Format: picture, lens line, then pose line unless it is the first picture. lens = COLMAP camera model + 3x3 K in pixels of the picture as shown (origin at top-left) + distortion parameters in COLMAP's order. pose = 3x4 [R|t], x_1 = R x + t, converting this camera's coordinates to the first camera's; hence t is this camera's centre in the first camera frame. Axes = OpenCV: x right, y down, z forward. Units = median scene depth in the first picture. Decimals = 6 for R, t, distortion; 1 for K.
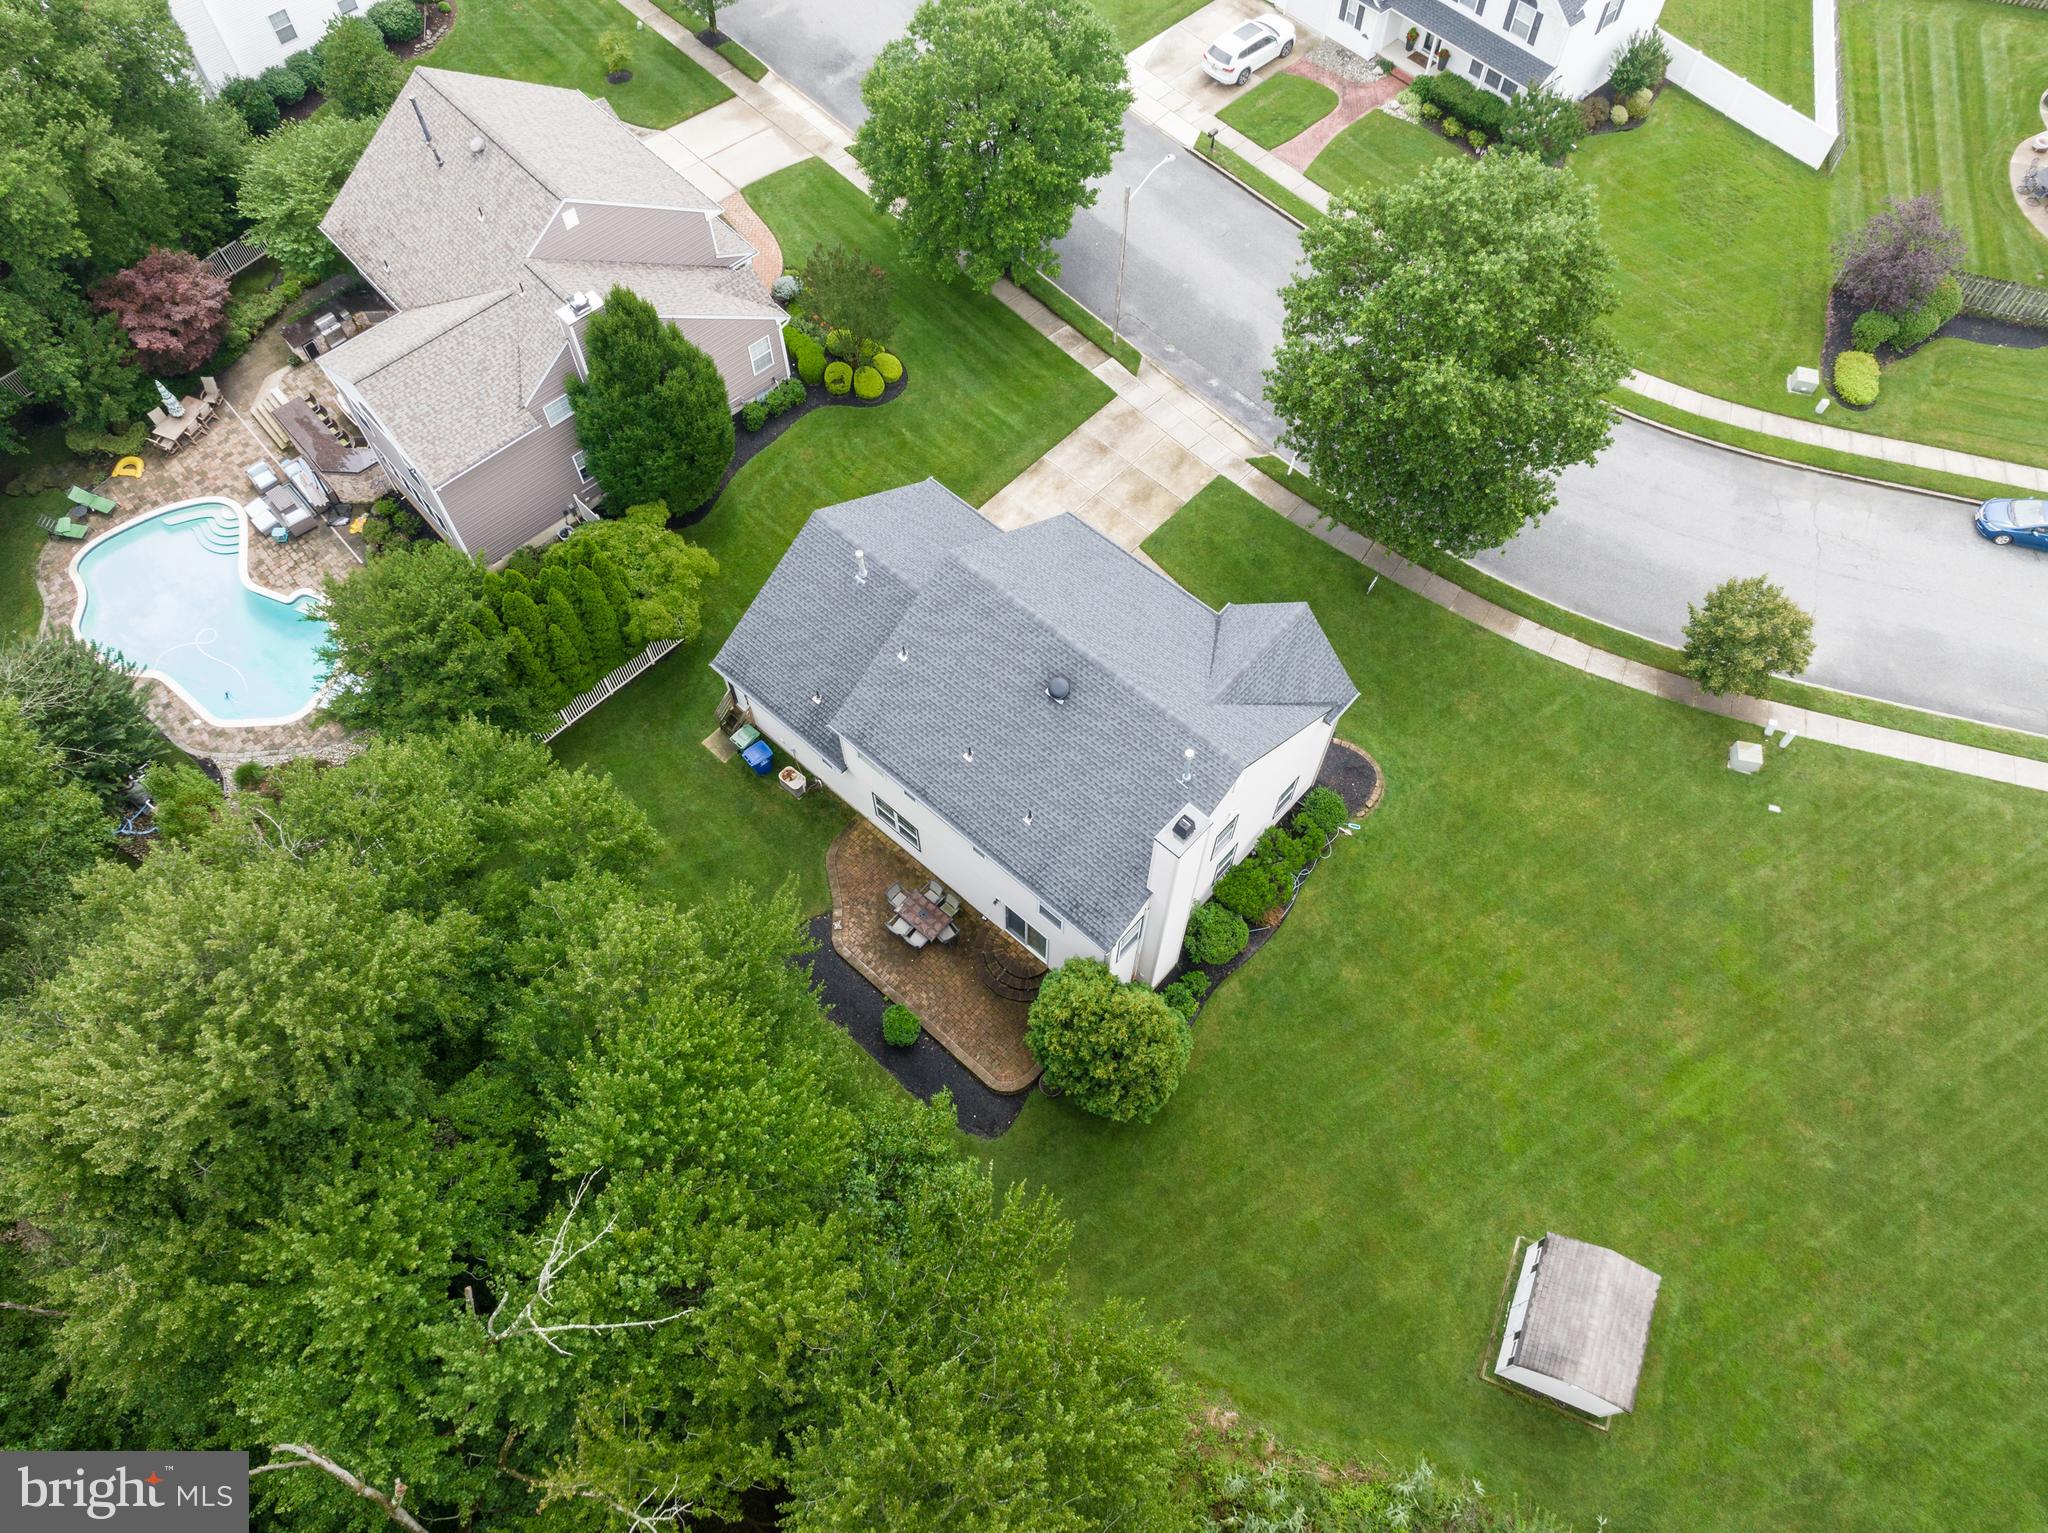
lens RADIAL K [[1429.4, 0, 1021.4], [0, 1429.4, 773.6], [0, 0, 1]] dist [-0.035075, 0.001275]
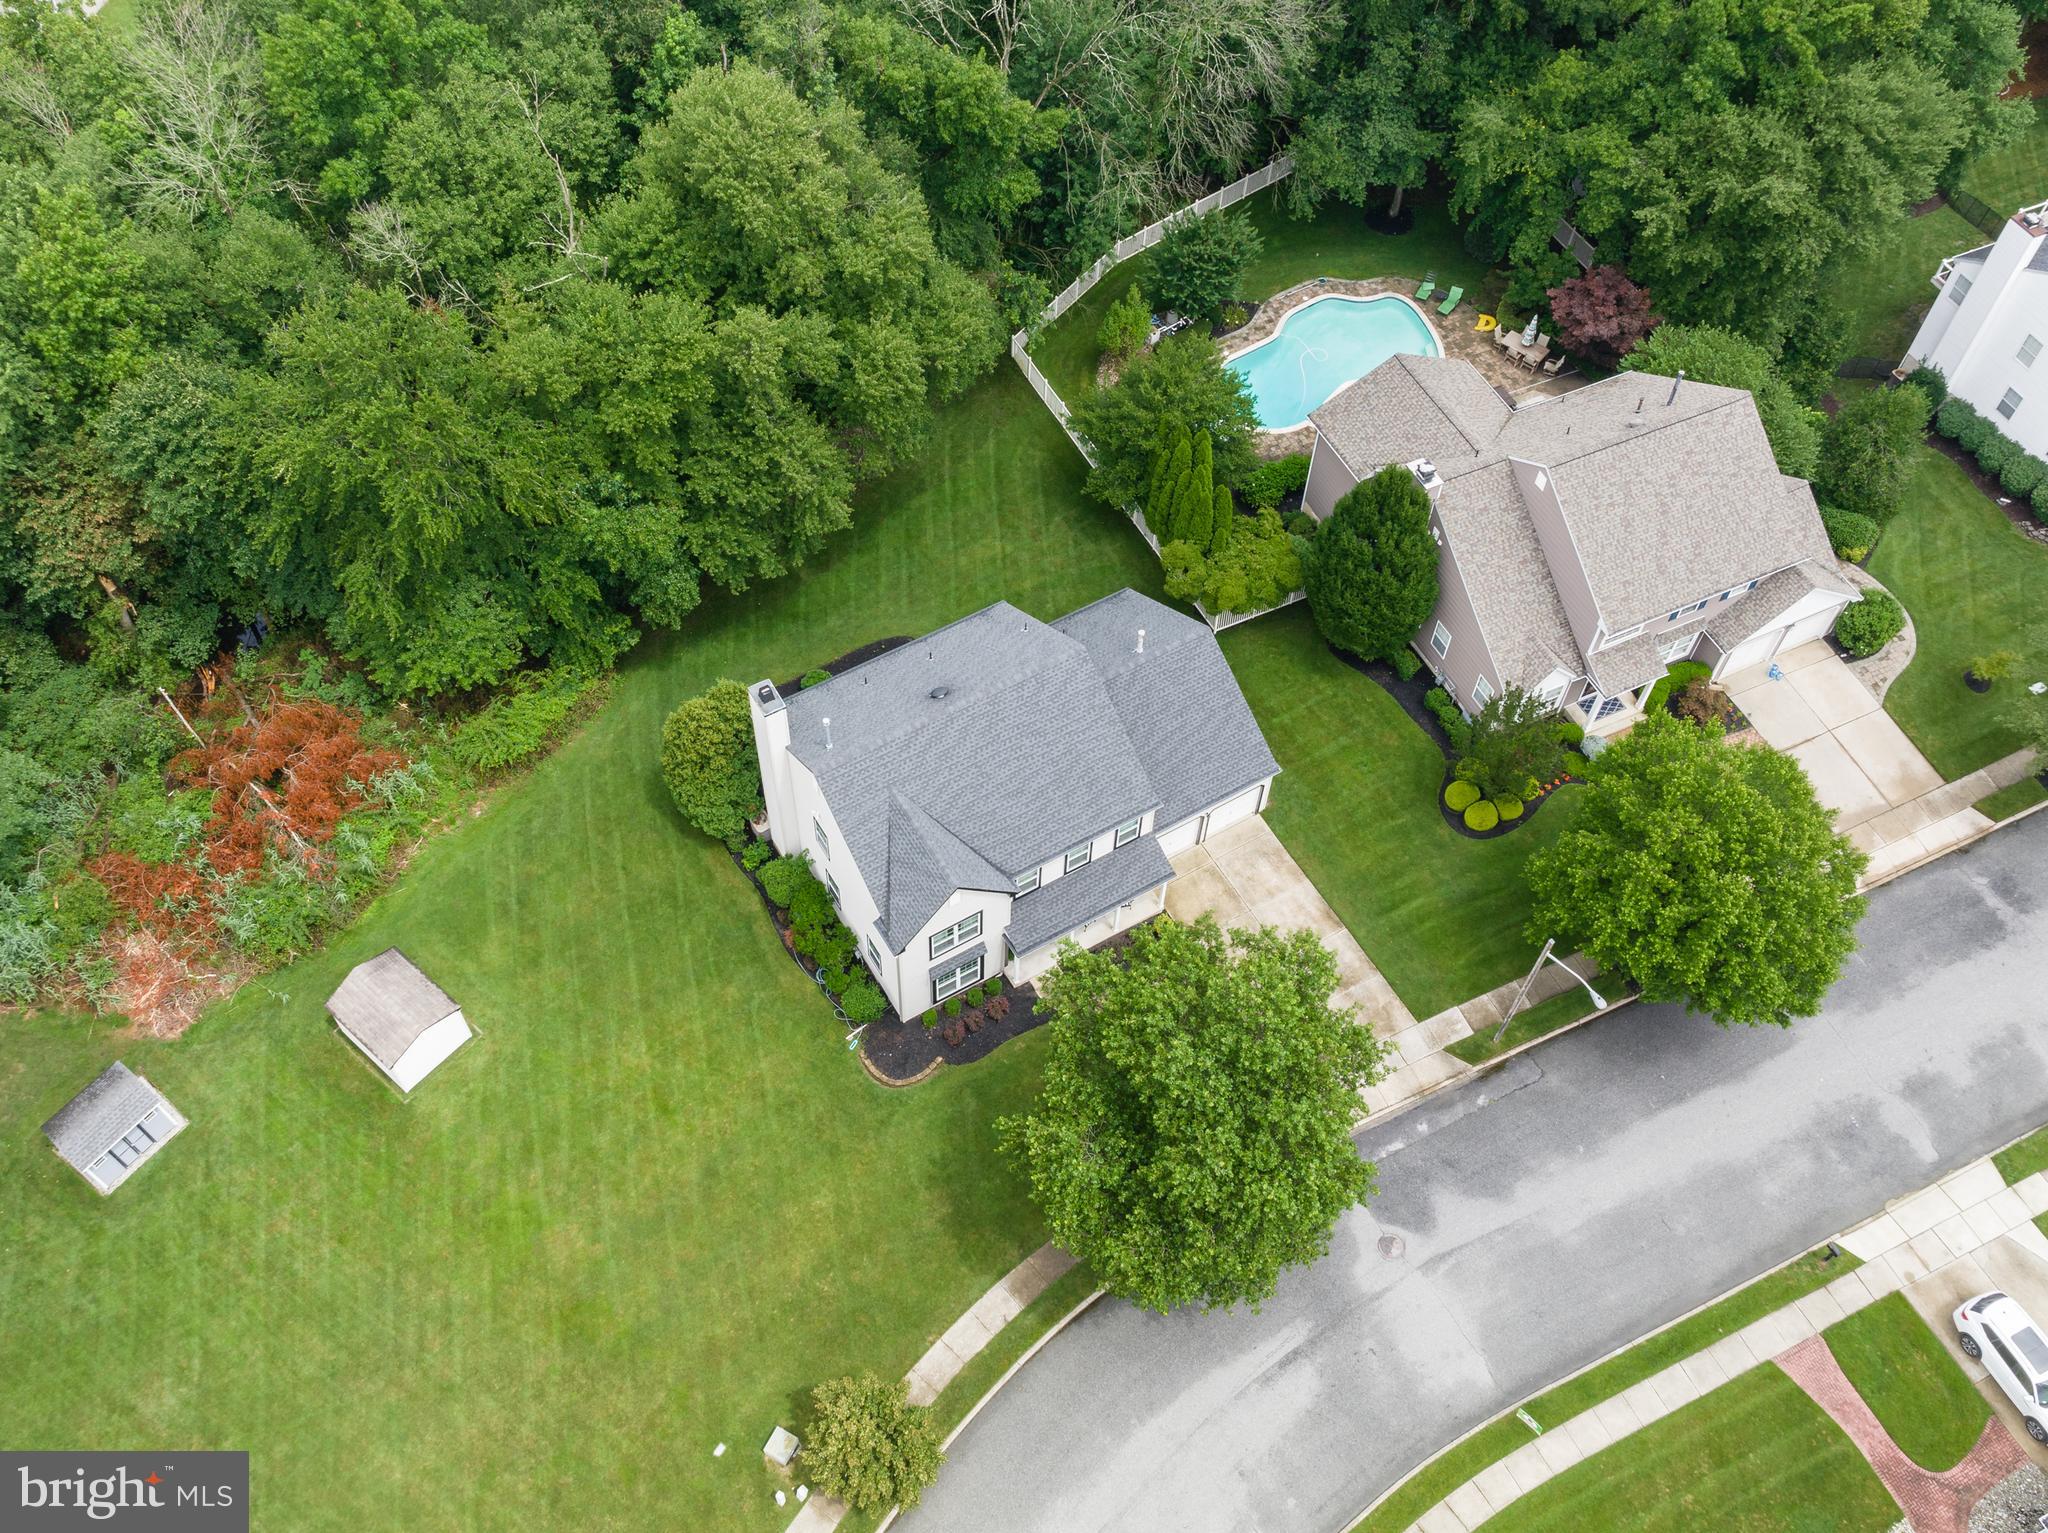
lens RADIAL K [[1790.6, 0, 981.8], [0, 1790.6, 727.5], [0, 0, 1]] dist [-0.032224, -0.015981]
pose [[-0.304899, 0.771119, -0.558938, 0.673556], [-0.836819, 0.063298, 0.543808, -0.692800], [0.454720, 0.633536, 0.625988, 0.035828]]
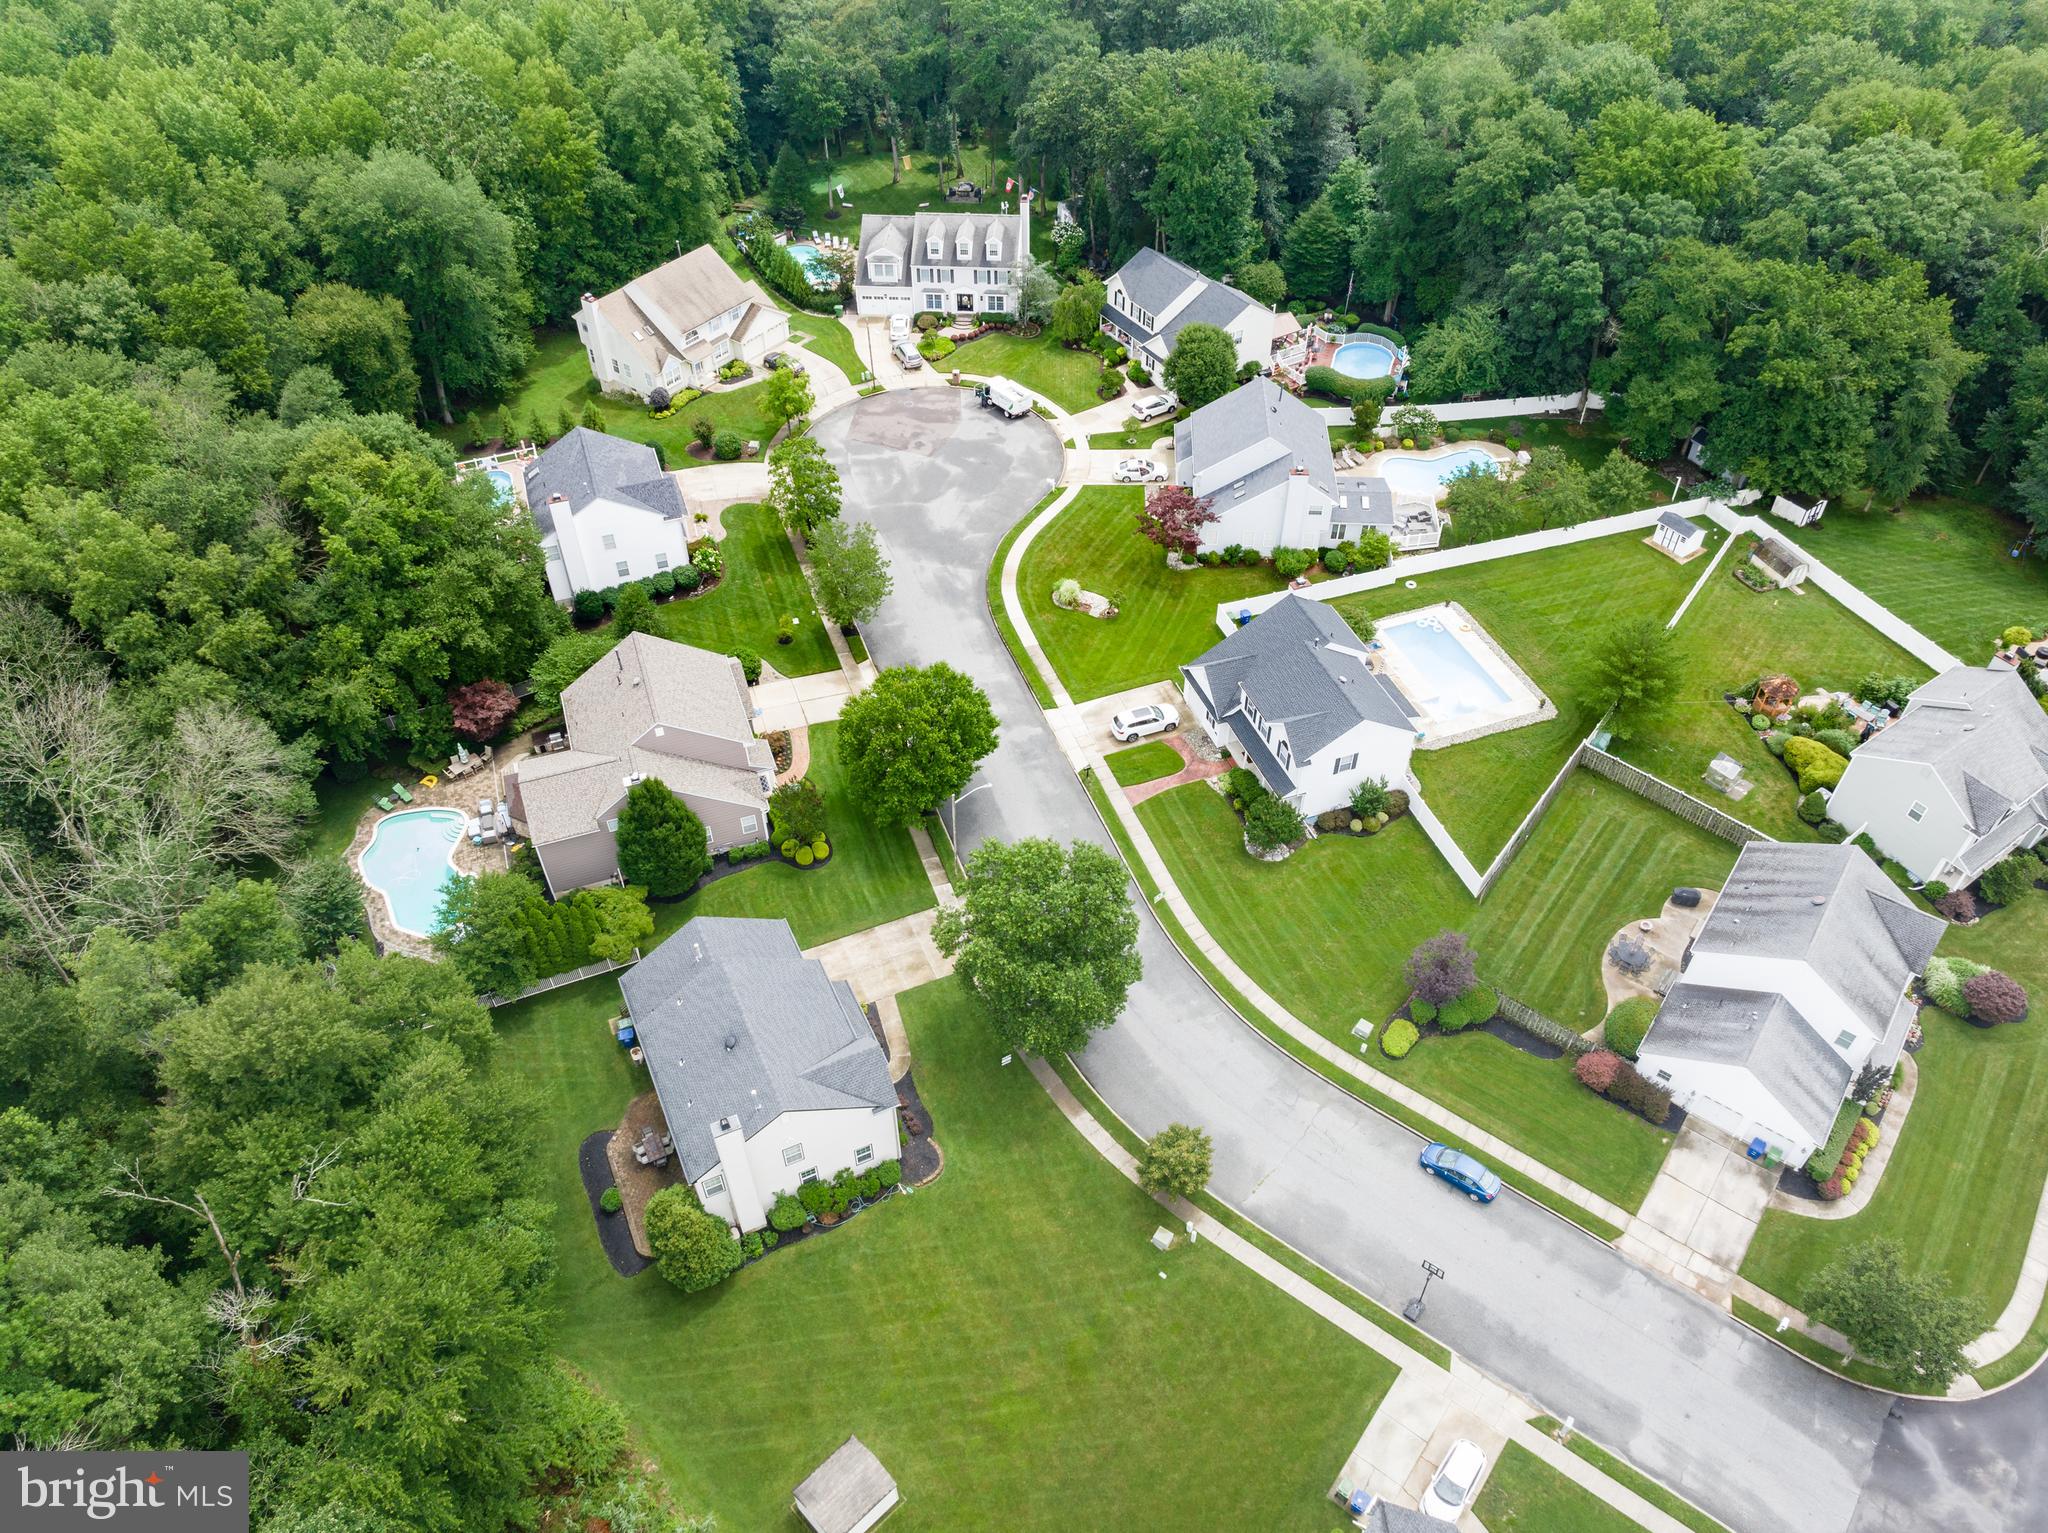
lens RADIAL K [[1429.4, 0, 1021.4], [0, 1429.4, 773.6], [0, 0, 1]] dist [-0.035075, 0.001275]
pose [[0.922305, 0.266803, -0.279588, 0.595514], [-0.335350, 0.912088, -0.235872, -0.050381], [0.192078, 0.311305, 0.930696, -0.579074]]
